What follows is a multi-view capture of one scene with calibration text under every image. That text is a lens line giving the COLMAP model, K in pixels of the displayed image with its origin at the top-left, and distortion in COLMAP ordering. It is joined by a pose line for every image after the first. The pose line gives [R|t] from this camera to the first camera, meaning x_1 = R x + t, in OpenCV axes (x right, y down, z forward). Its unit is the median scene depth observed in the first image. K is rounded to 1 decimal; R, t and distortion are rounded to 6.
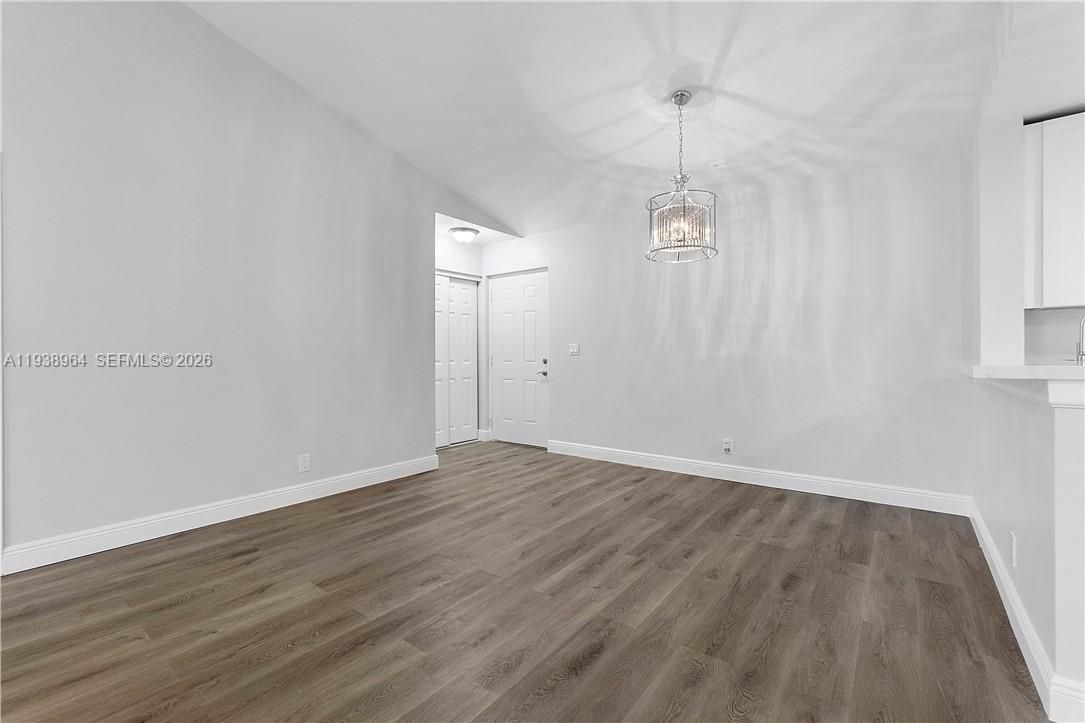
lens RADIAL K [[437.6, 0, 535.2], [0, 437.6, 357.4], [0, 0, 1]] dist [0.001294, 0.000271]
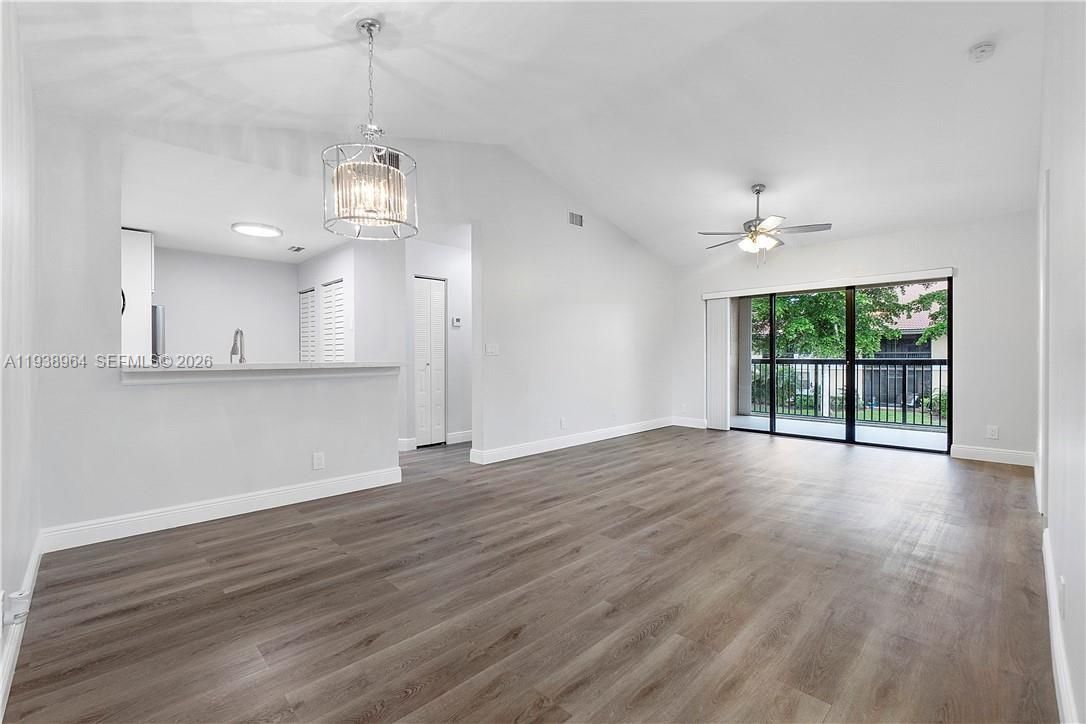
lens RADIAL K [[438.0, 0, 535.7], [0, 438.0, 357.8], [0, 0, 1]] dist [0.001294, 0.000271]
pose [[-0.988966, 0.005698, 0.148033, -0.084520], [0.007279, 0.999922, 0.010139, -0.013812], [-0.147963, 0.011105, -0.988930, 2.028459]]
